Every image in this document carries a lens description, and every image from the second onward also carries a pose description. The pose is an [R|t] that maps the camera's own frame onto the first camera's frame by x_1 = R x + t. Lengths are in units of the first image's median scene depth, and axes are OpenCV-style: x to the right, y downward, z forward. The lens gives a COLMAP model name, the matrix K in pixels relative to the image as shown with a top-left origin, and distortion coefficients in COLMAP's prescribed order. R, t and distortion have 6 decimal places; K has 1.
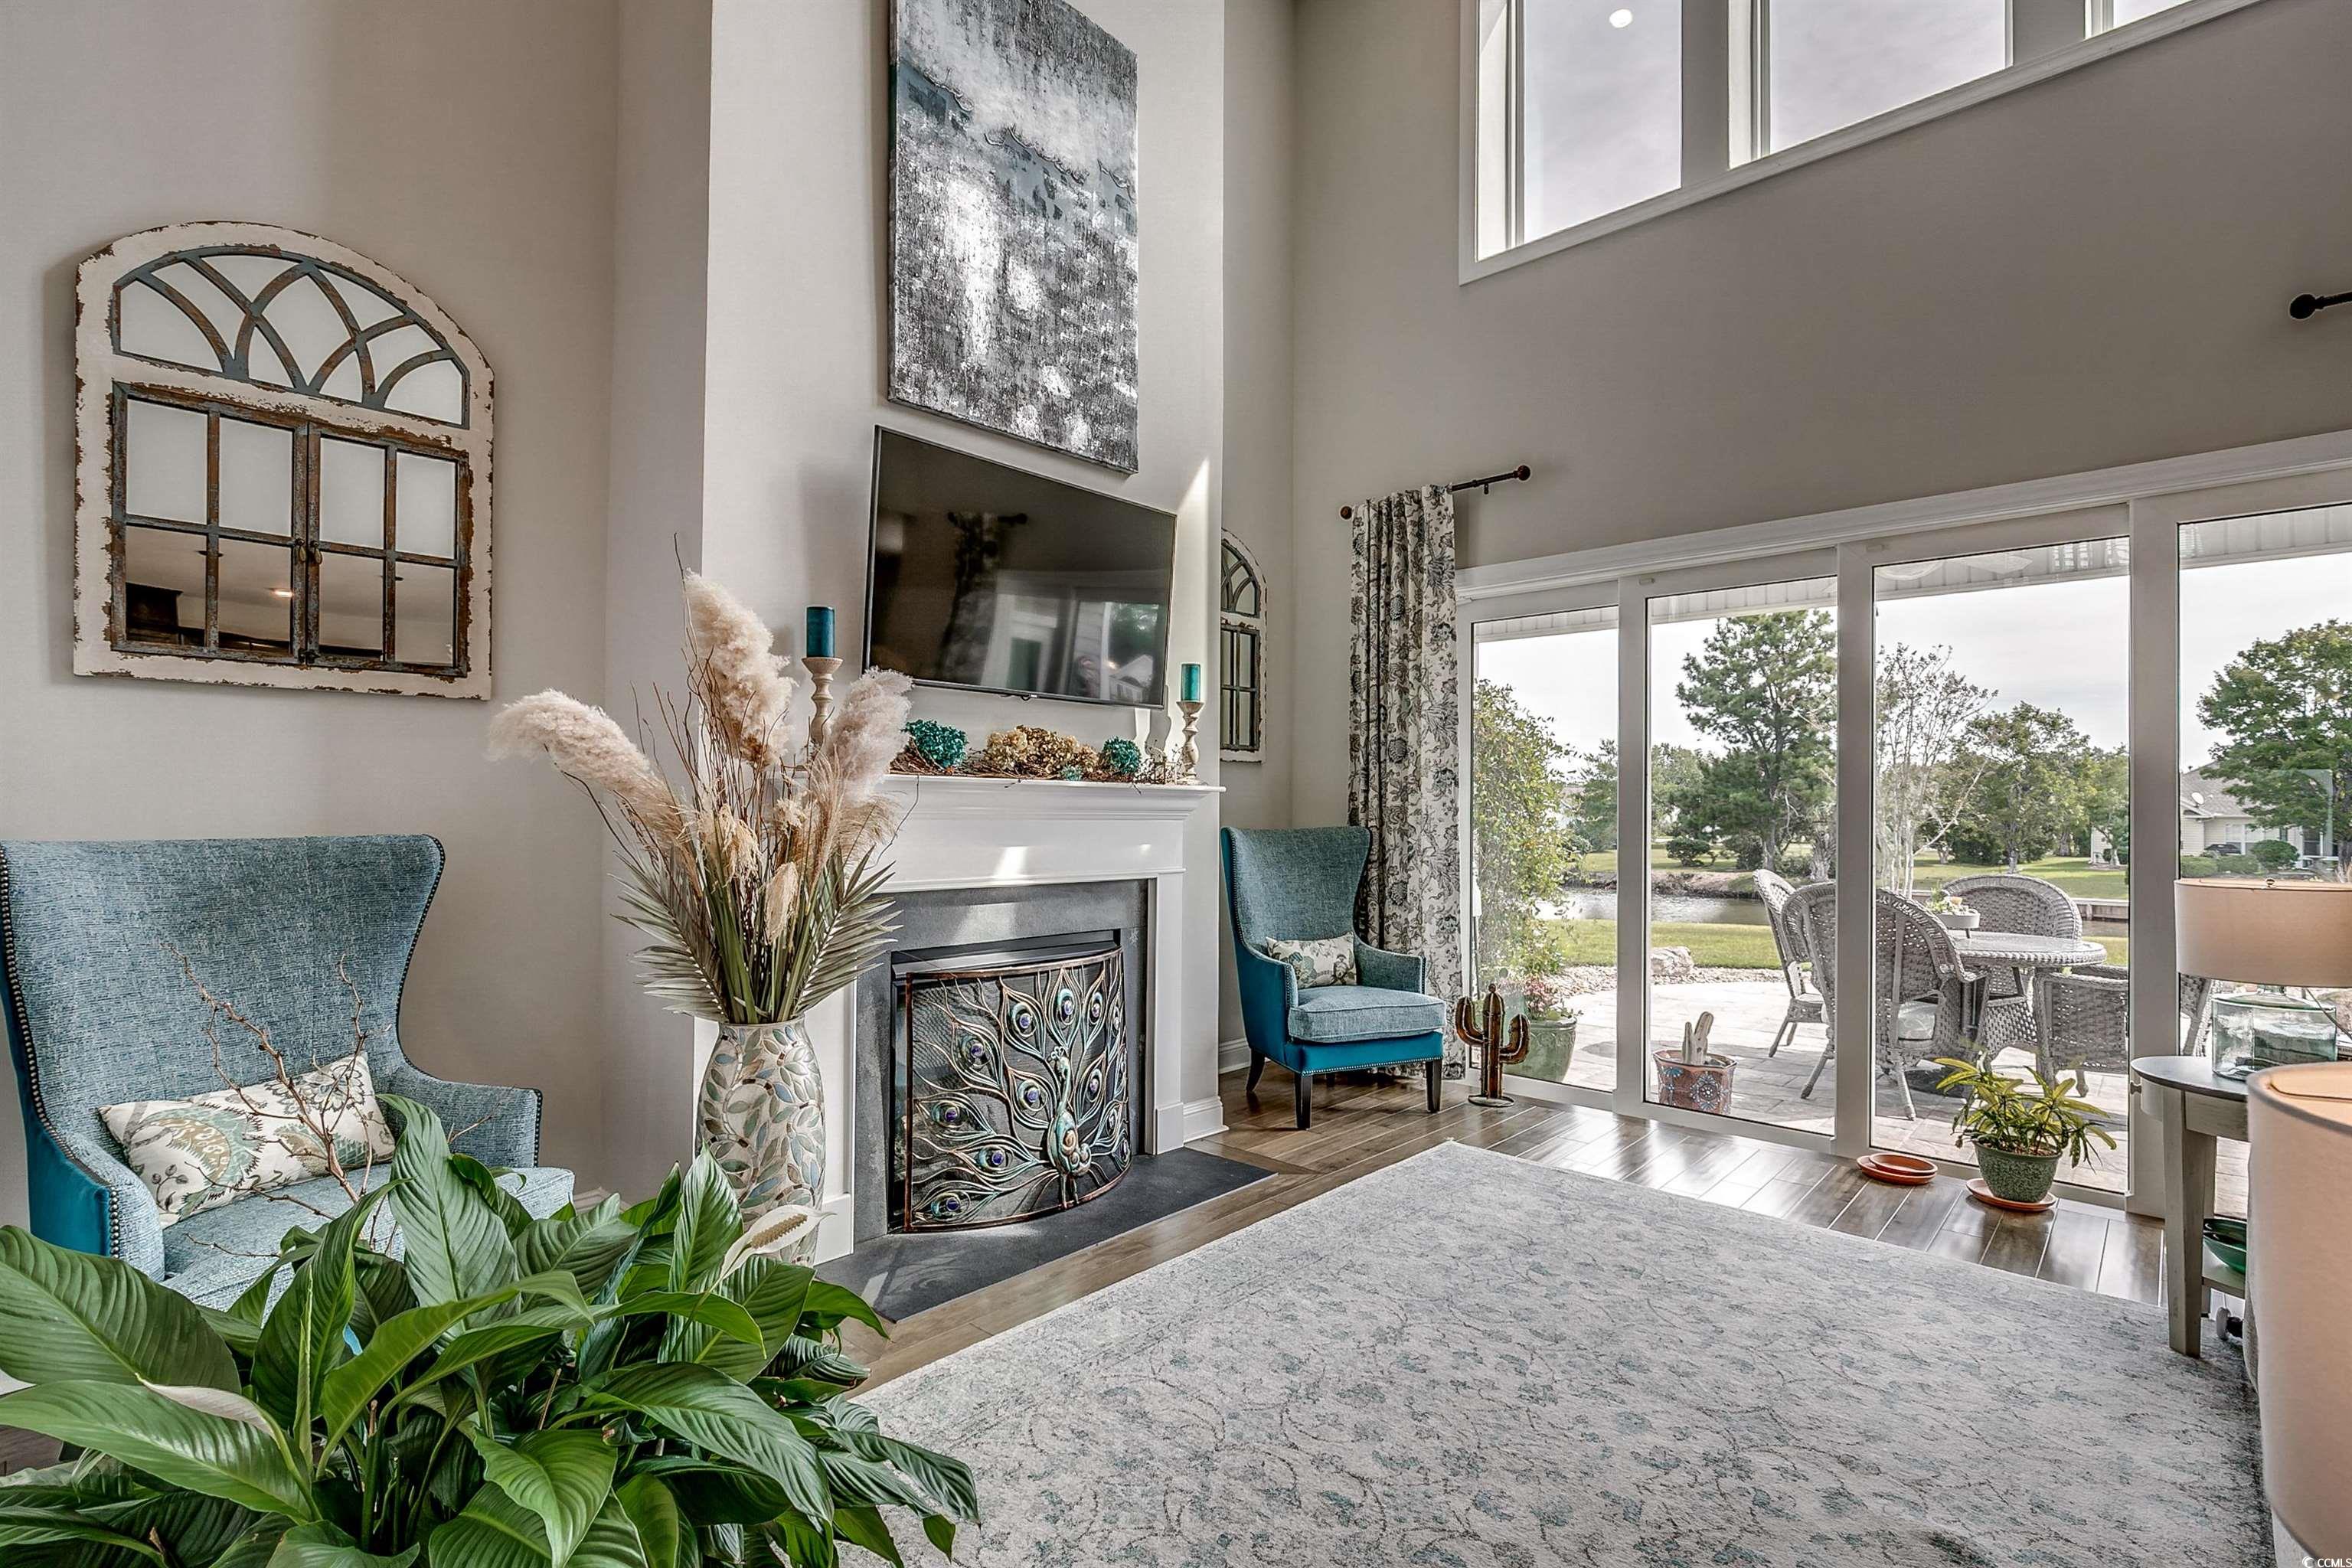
lens RADIAL K [[1076.0, 0, 1173.6], [0, 1076.0, 802.2], [0, 0, 1]] dist [-0.002633, 0.000294]
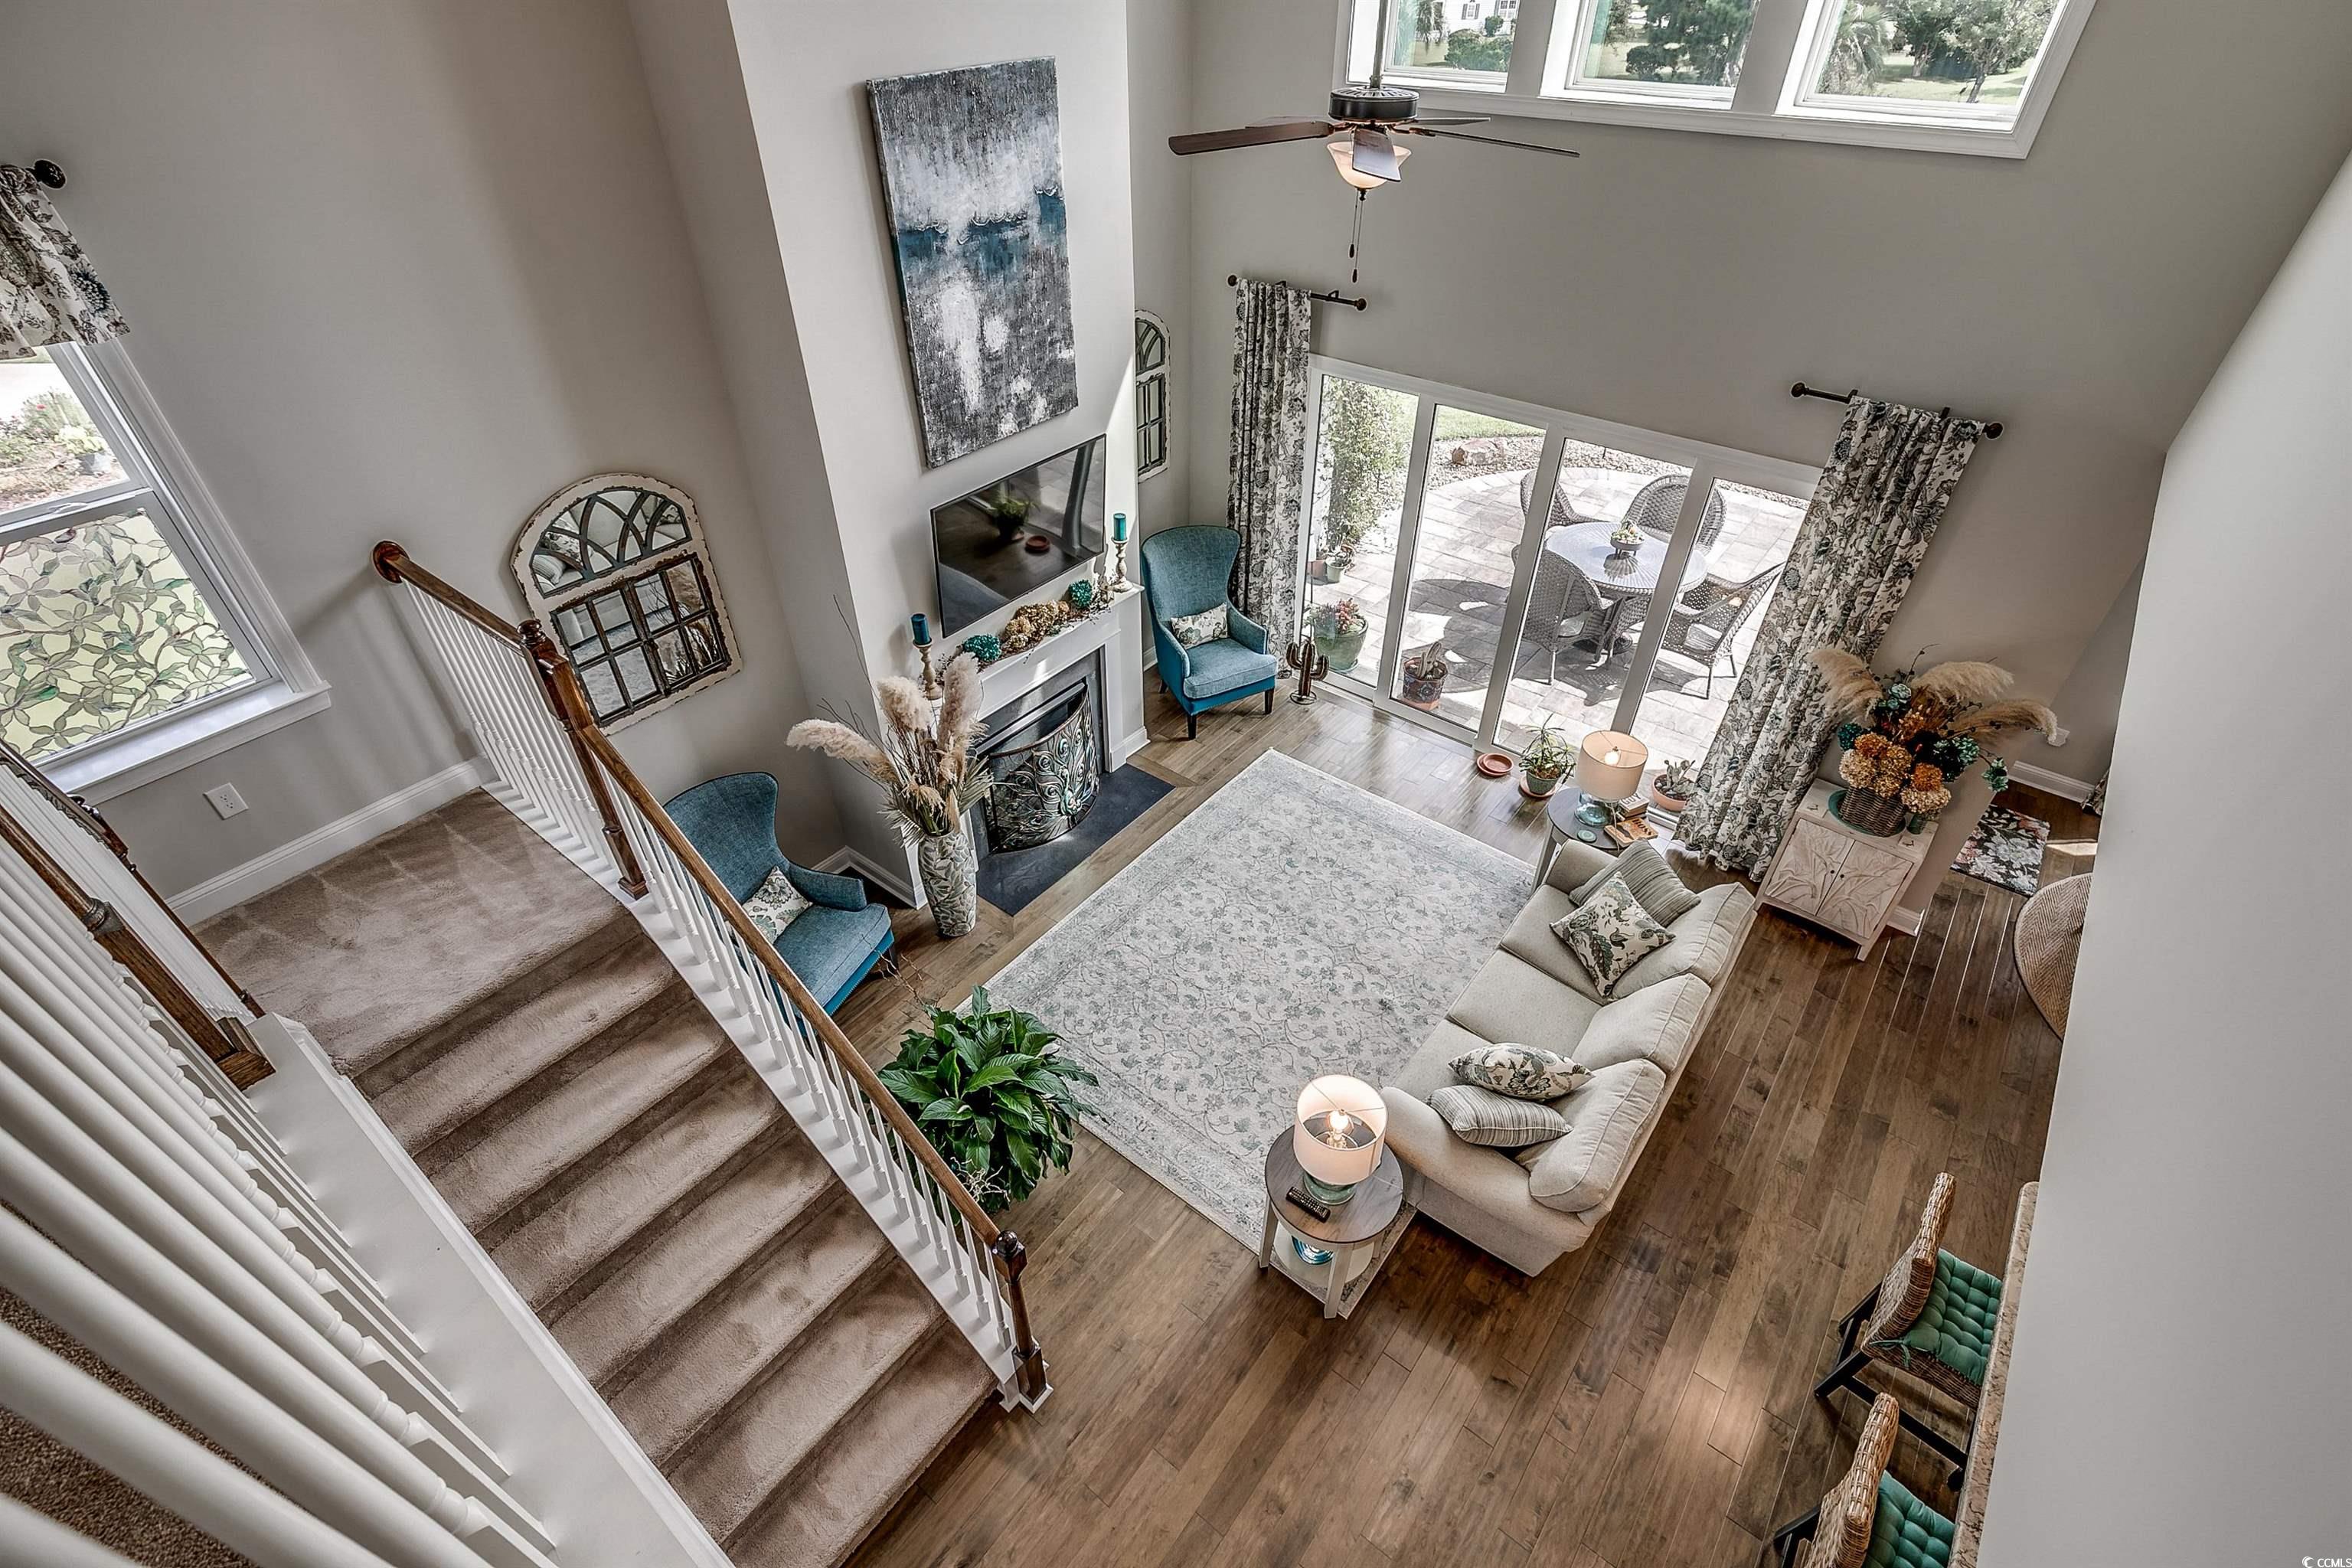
lens RADIAL K [[1054.6, 0, 1175.7], [0, 1054.6, 776.3], [0, 0, 1]] dist [-0.003449, -0.000300]
pose [[0.996759, -0.055187, 0.058534, -0.011899], [0.006067, 0.777102, 0.629345, -0.747387], [-0.080218, -0.626950, 0.774918, -0.391639]]
